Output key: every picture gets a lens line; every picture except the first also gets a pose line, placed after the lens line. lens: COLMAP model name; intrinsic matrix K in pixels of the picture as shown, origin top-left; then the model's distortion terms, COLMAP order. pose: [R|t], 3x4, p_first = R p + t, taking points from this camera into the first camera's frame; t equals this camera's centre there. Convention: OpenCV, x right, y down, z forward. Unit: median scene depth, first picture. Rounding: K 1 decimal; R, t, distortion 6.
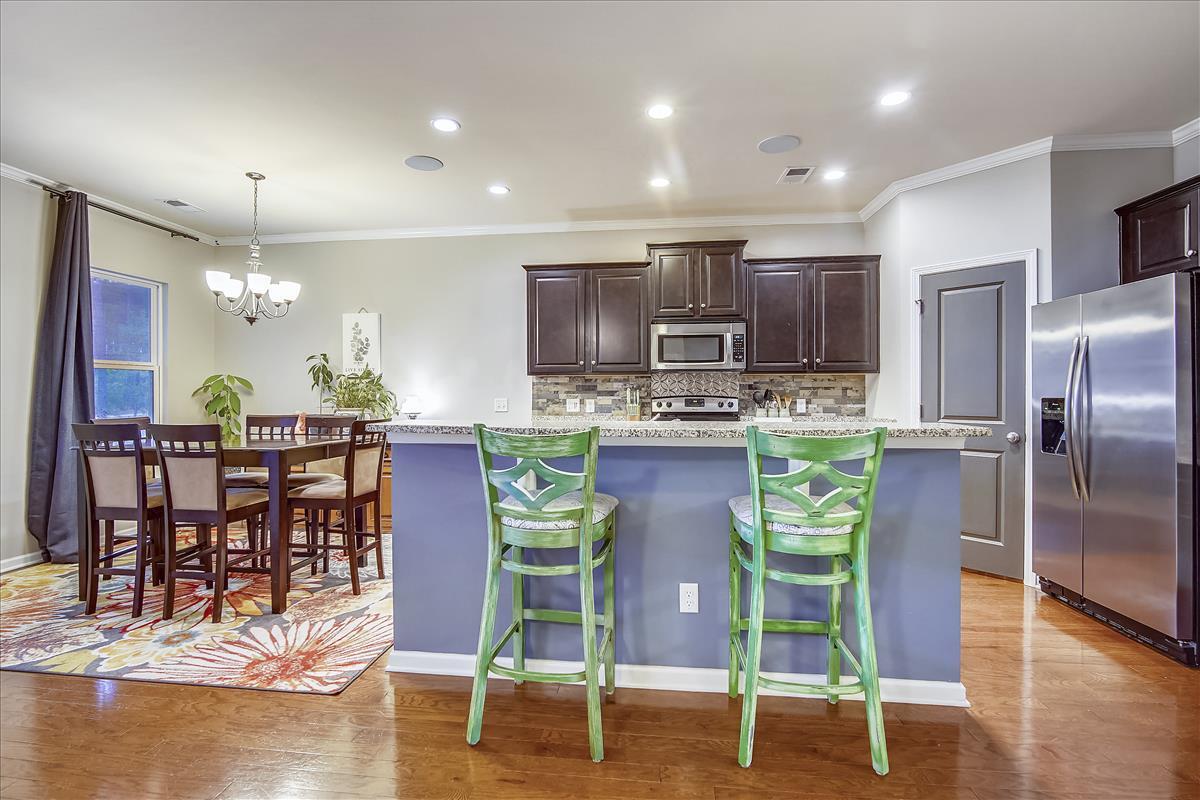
lens RADIAL K [[545.6, 0, 595.4], [0, 545.6, 393.7], [0, 0, 1]] dist [-0.014688, 0.000238]
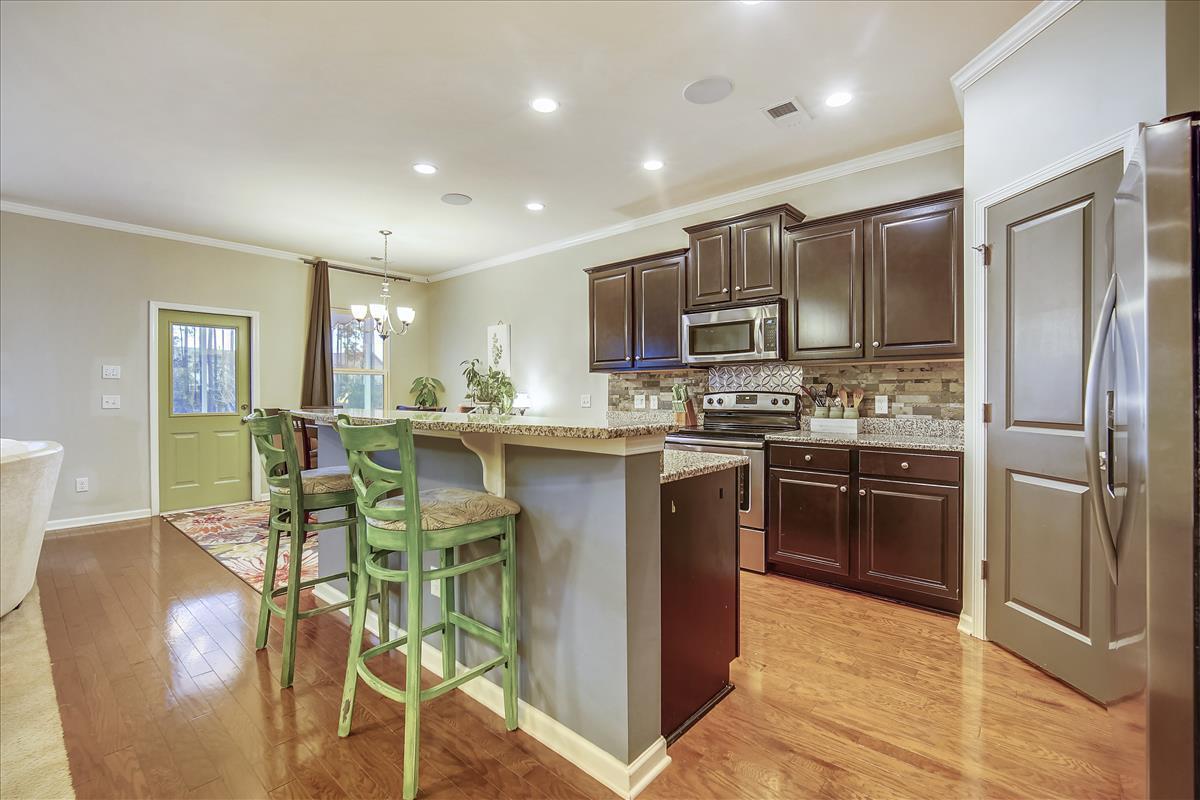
lens RADIAL K [[524.9, 0, 594.8], [0, 524.9, 399.7], [0, 0, 1]] dist [-0.006706, 0.000806]
pose [[0.822193, 0.007000, -0.569166, 0.492599], [-0.000065, 0.999926, 0.012205, 0.007104], [0.569210, -0.009998, 0.822132, 0.174346]]
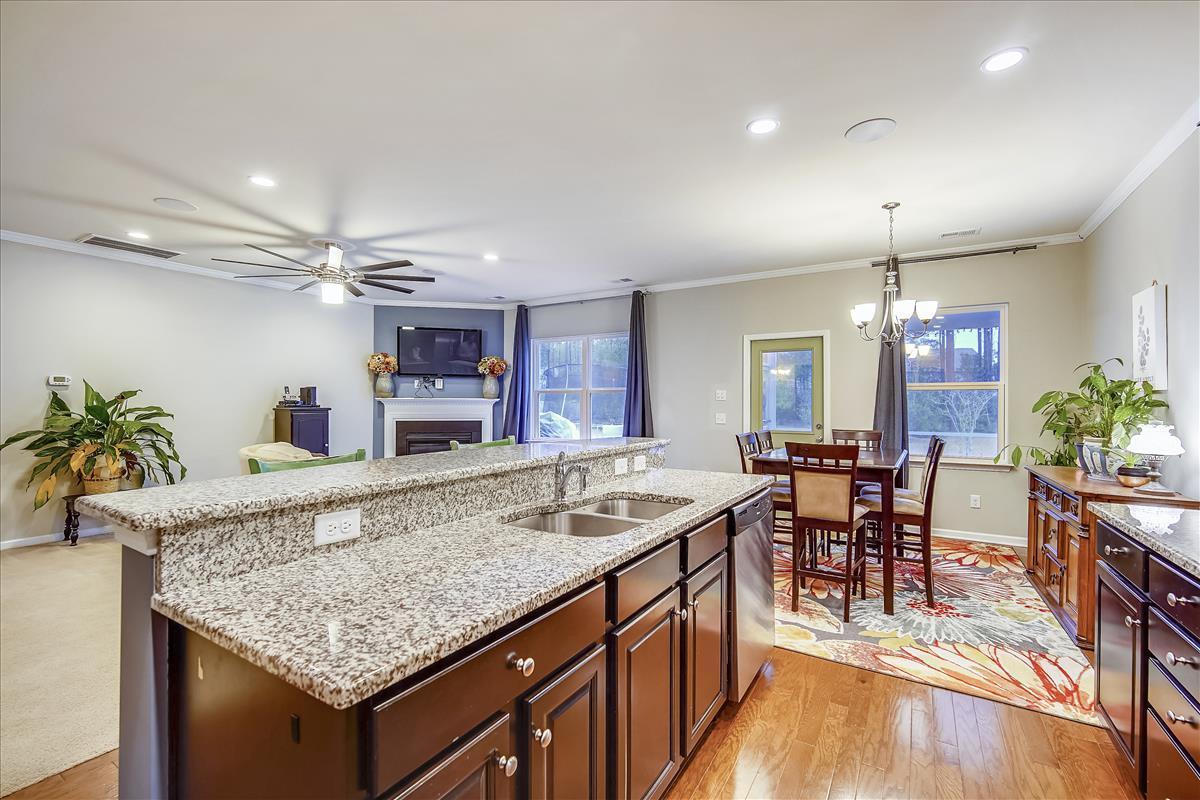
lens RADIAL K [[524.9, 0, 594.8], [0, 524.9, 399.7], [0, 0, 1]] dist [-0.006706, 0.000806]
pose [[-0.422602, -0.003484, -0.906309, 0.455417], [-0.000929, 0.999994, -0.003411, -0.019958], [0.906315, -0.000600, -0.422602, 0.784505]]
